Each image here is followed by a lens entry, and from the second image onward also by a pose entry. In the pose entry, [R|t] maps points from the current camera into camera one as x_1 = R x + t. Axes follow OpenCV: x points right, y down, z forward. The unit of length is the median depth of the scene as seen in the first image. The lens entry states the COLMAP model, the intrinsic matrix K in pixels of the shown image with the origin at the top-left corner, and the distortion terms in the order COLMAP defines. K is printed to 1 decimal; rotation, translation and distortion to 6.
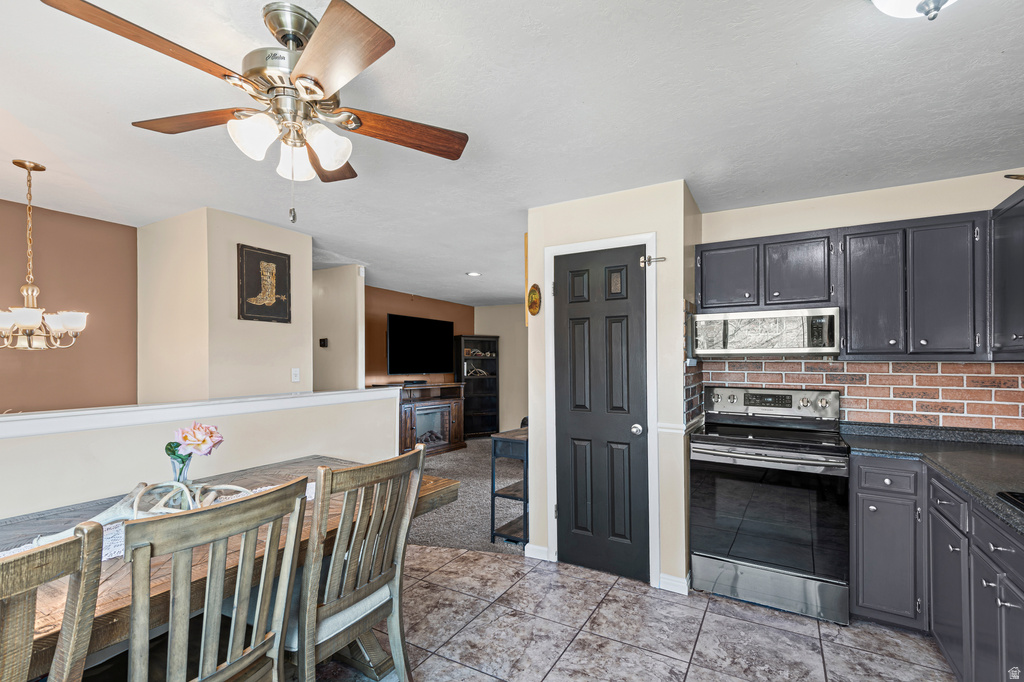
lens RADIAL K [[475.0, 0, 511.5], [0, 475.0, 364.8], [0, 0, 1]] dist [0.033807, -0.005304]
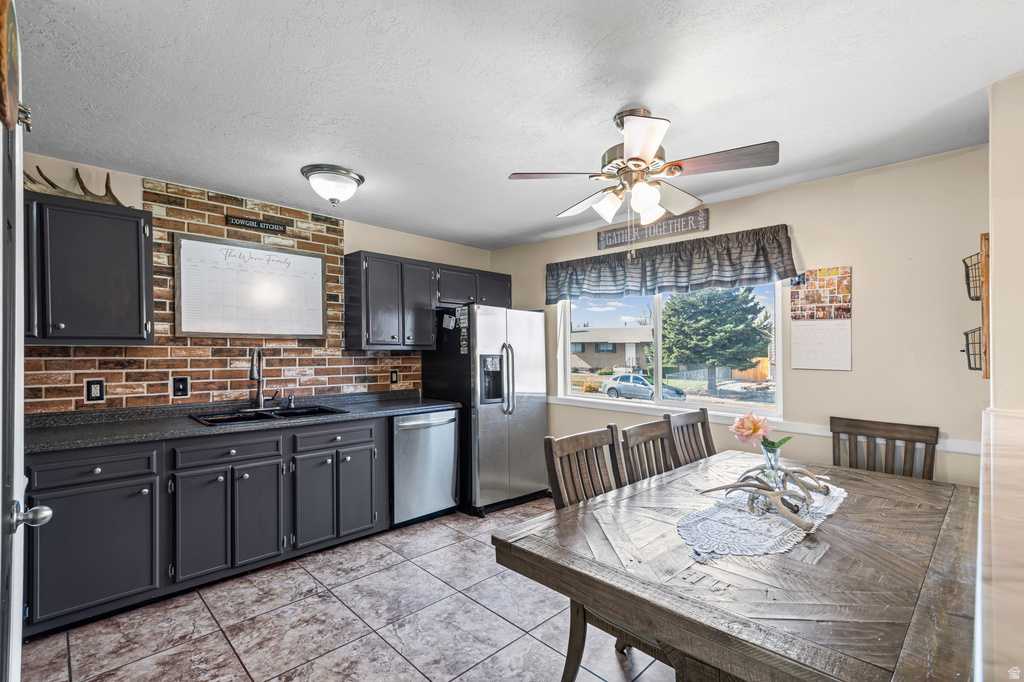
lens RADIAL K [[475.0, 0, 506.7], [0, 475.0, 342.3], [0, 0, 1]] dist [0.033807, -0.005304]
pose [[-0.962051, -0.007288, 0.272771, -0.240376], [-0.010783, 0.999878, -0.011317, -0.009578], [-0.272655, -0.013829, -0.962012, 1.321536]]
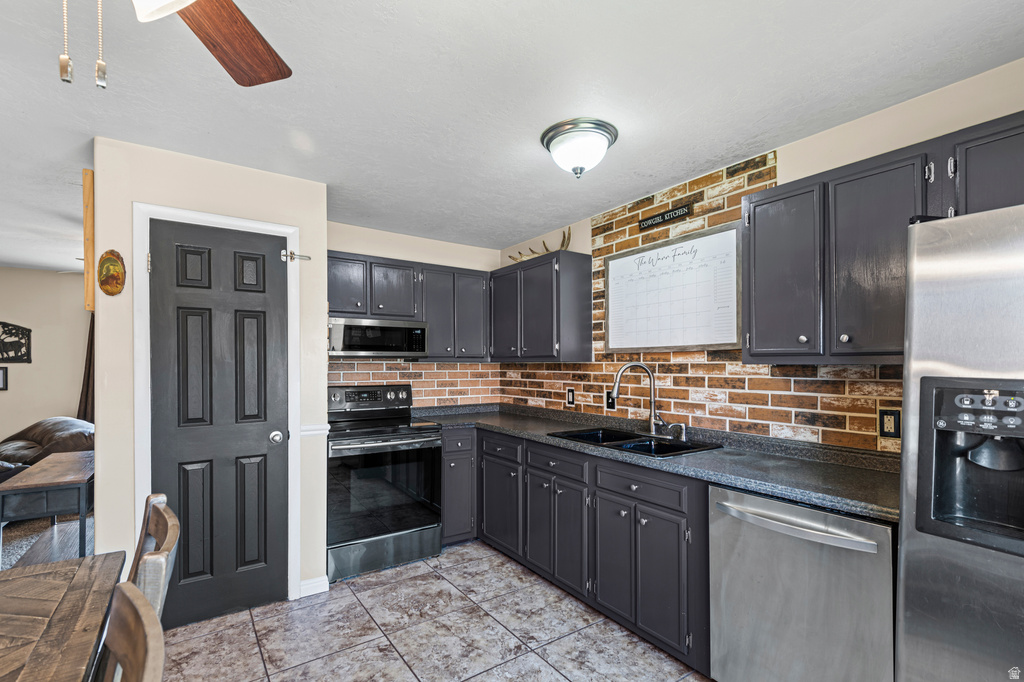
lens RADIAL K [[475.0, 0, 508.9], [0, 475.0, 368.3], [0, 0, 1]] dist [0.033807, -0.005304]
pose [[0.441279, -0.013666, 0.897266, -0.369318], [0.005079, 0.999906, 0.012731, -0.006219], [-0.897356, -0.001061, 0.441307, 0.195715]]
